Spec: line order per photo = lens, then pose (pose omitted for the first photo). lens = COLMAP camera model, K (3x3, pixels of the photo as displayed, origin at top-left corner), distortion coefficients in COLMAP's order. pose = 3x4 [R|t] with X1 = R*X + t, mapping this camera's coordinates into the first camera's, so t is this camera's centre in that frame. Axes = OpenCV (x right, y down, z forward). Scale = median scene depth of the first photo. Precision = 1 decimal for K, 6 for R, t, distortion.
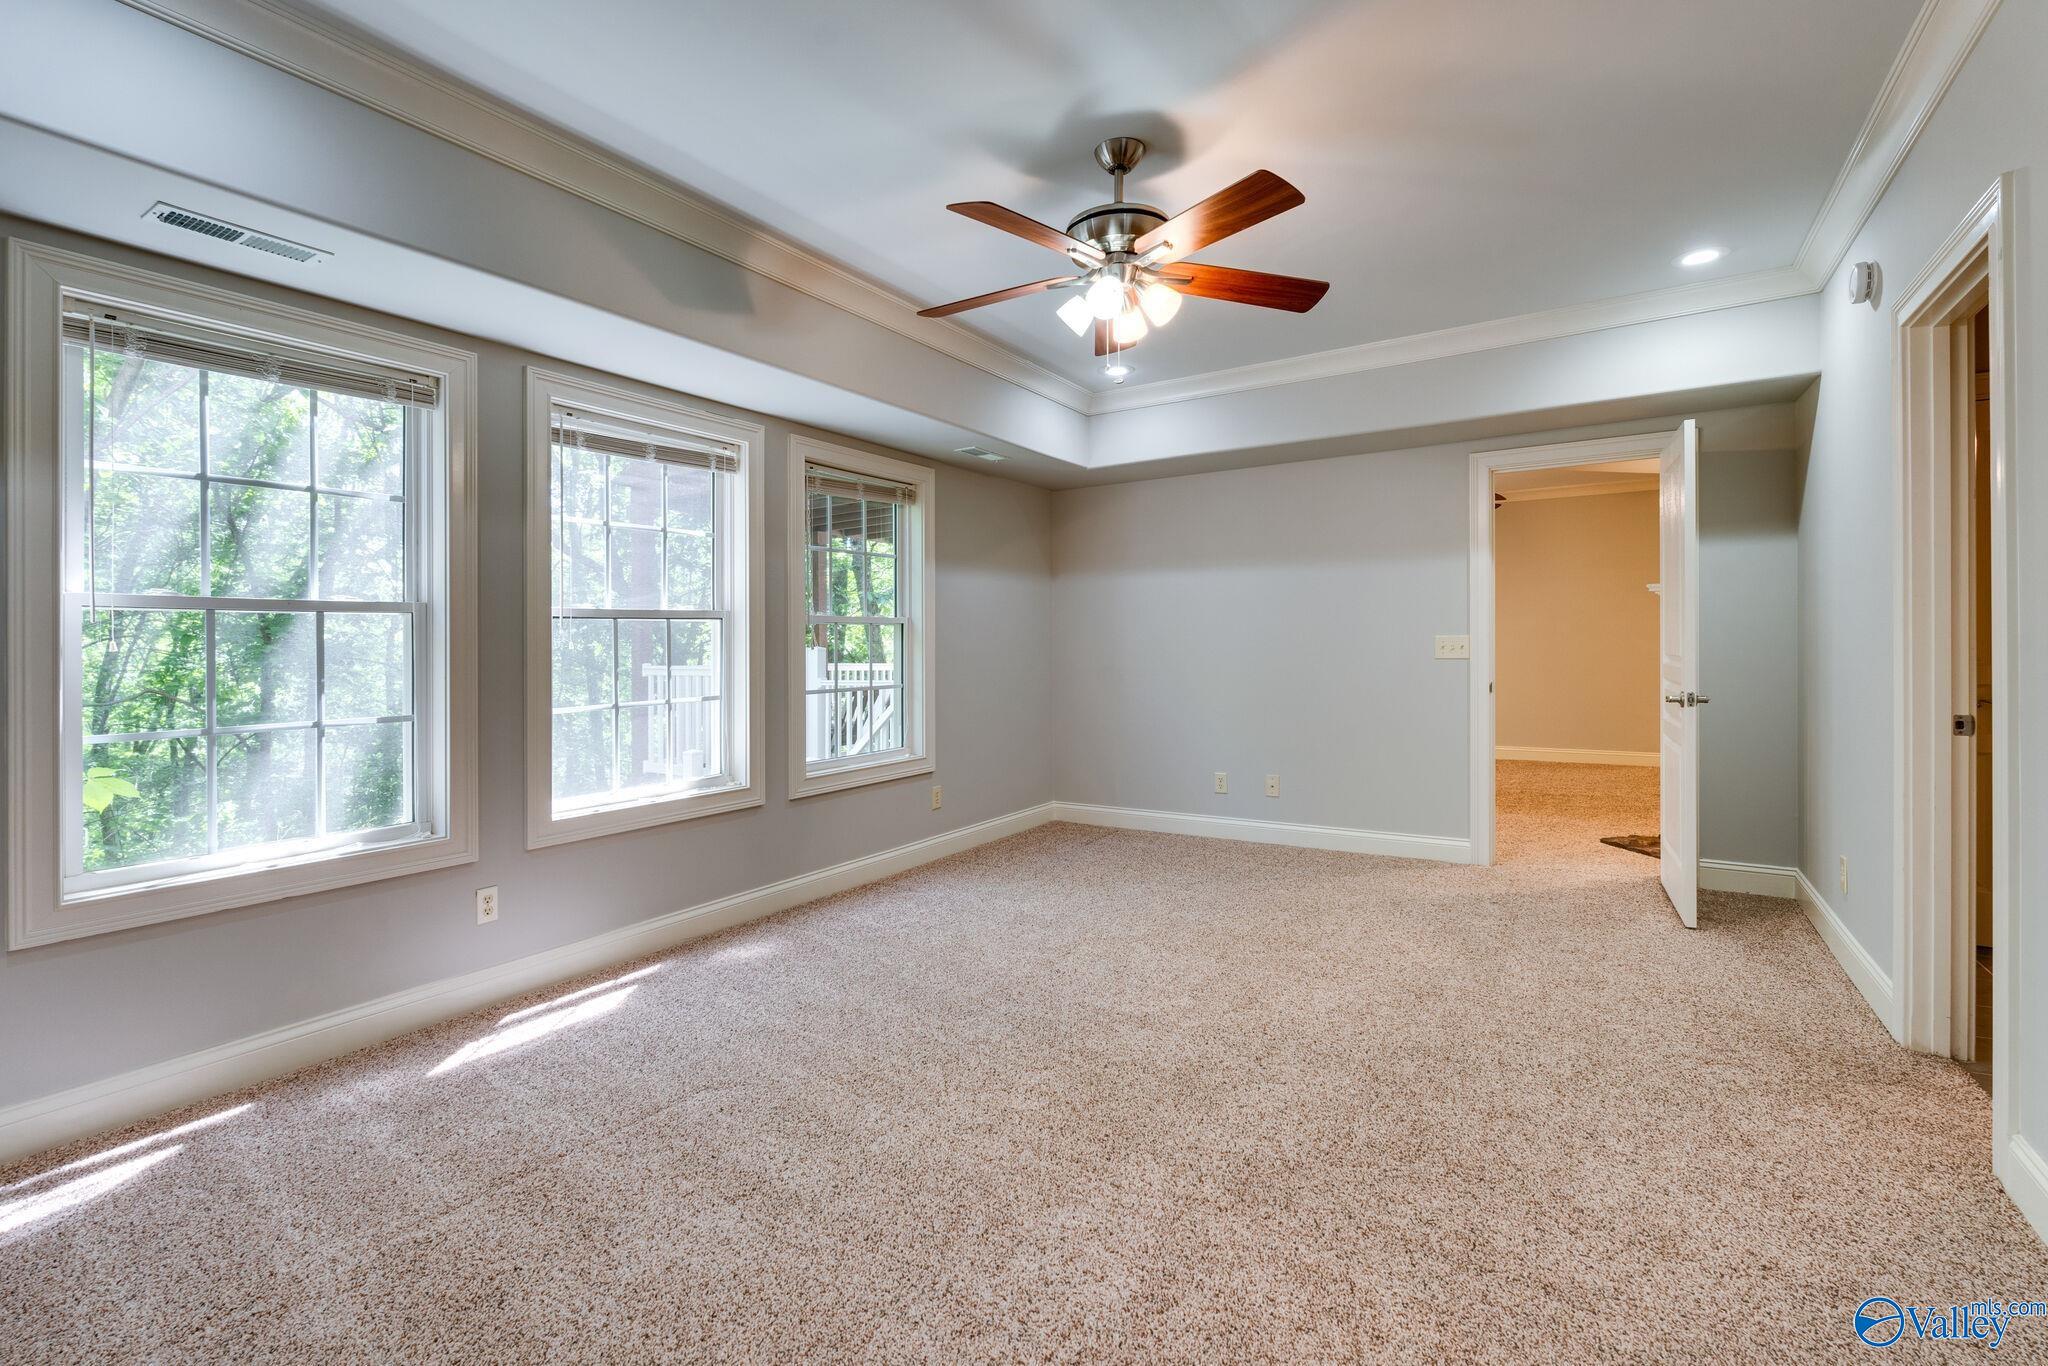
lens RADIAL K [[902.0, 0, 1020.9], [0, 902.0, 653.3], [0, 0, 1]] dist [-0.000409, -0.000044]
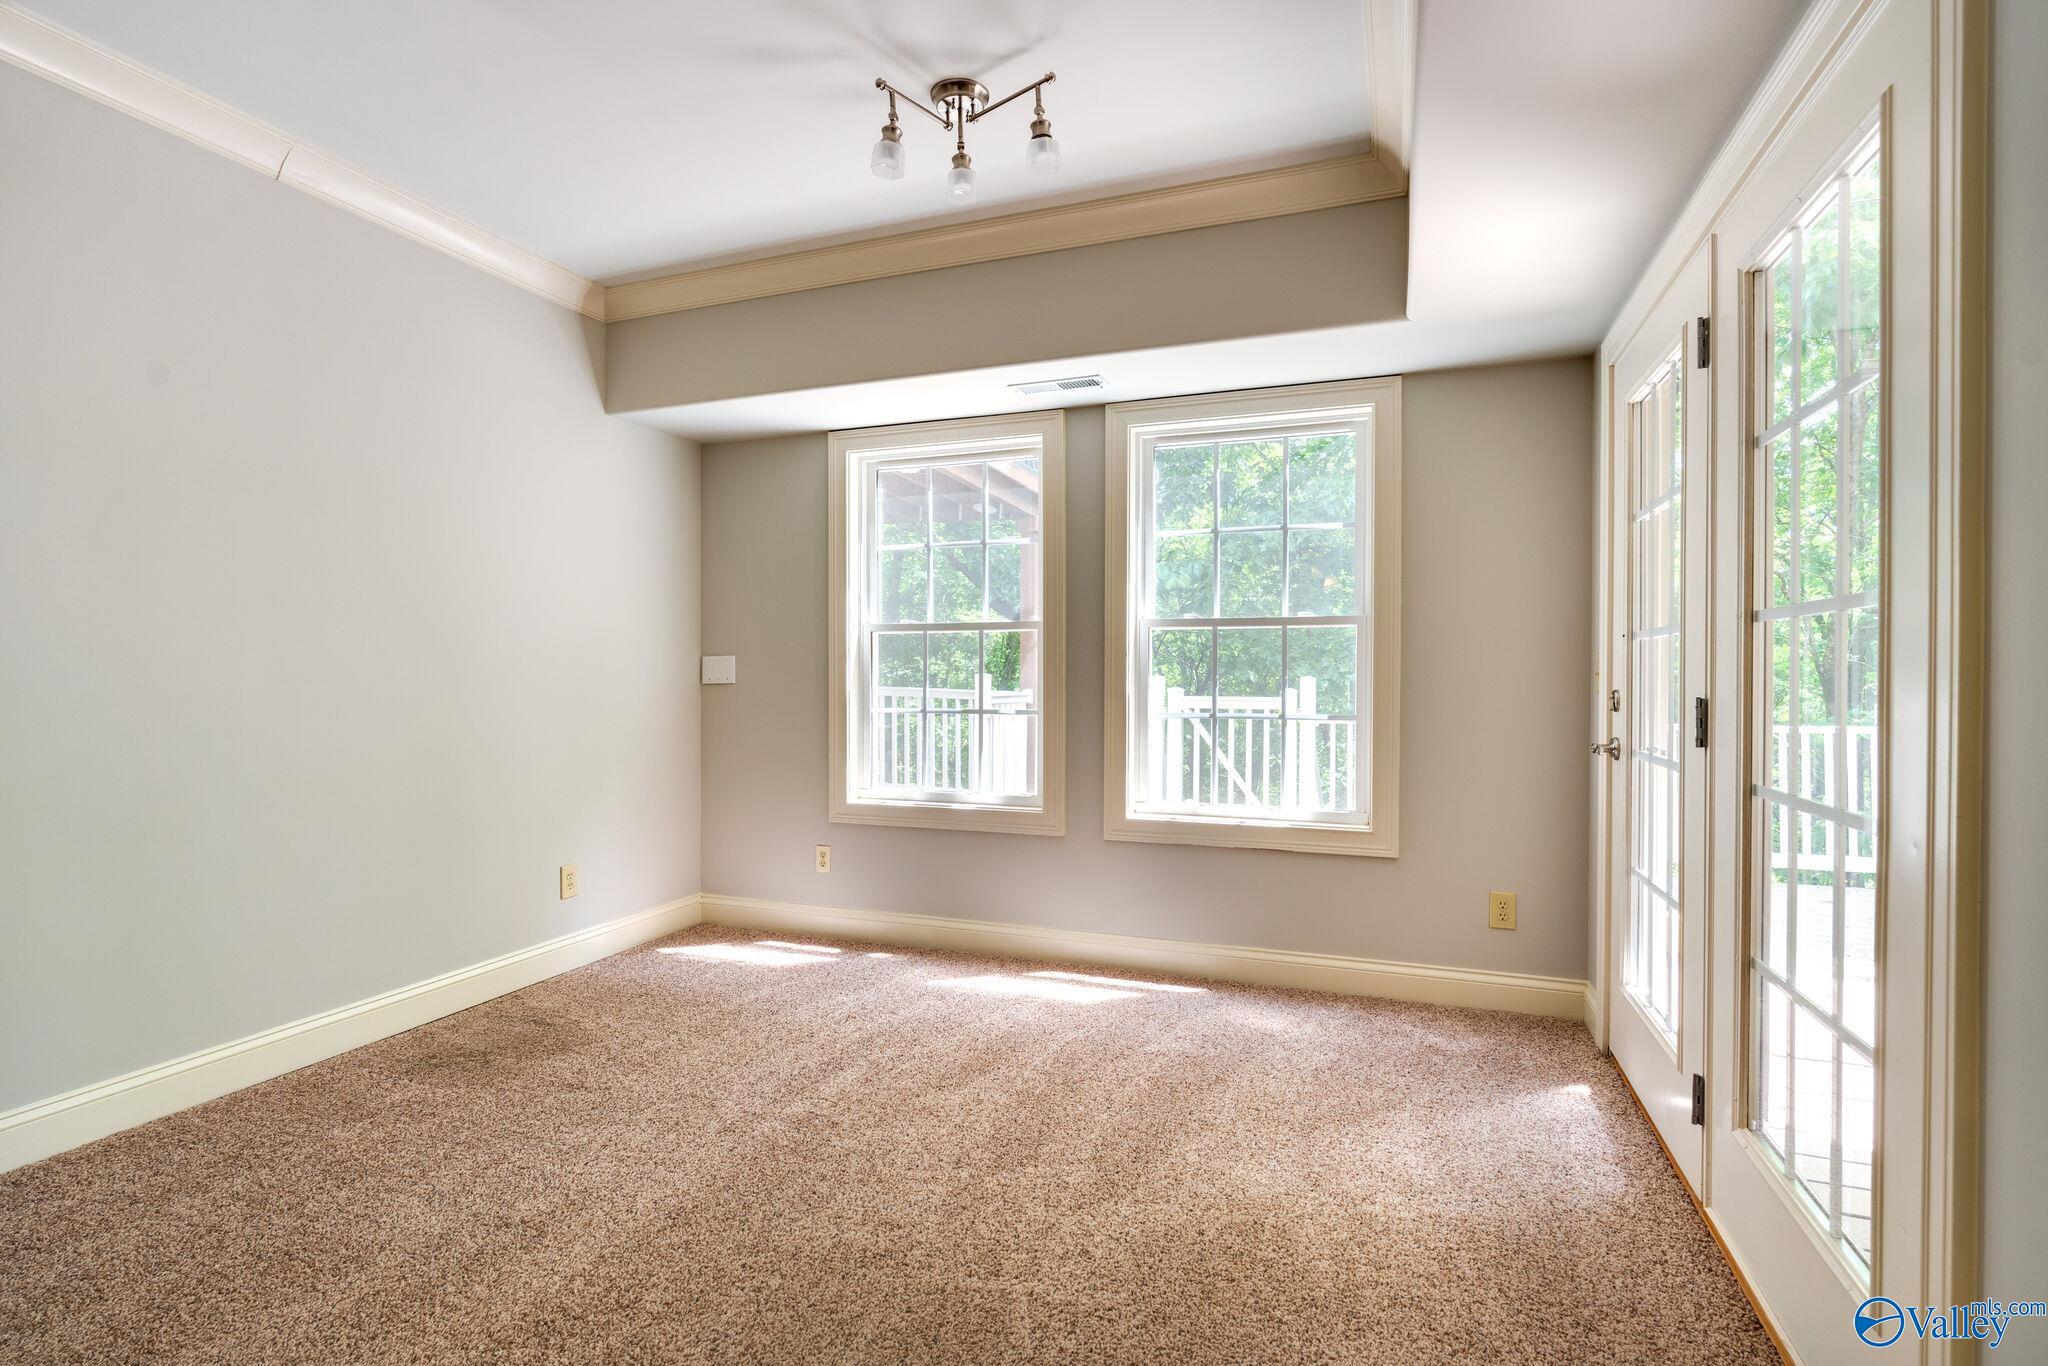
lens RADIAL K [[823.8, 0, 1024.1], [0, 823.8, 707.3], [0, 0, 1]] dist [0.000667, 0.000046]
pose [[0.265624, 0.063960, -0.961953, 0.526567], [-0.003832, 0.997859, 0.065289, -0.014999], [0.964069, -0.013656, 0.265300, 0.829510]]
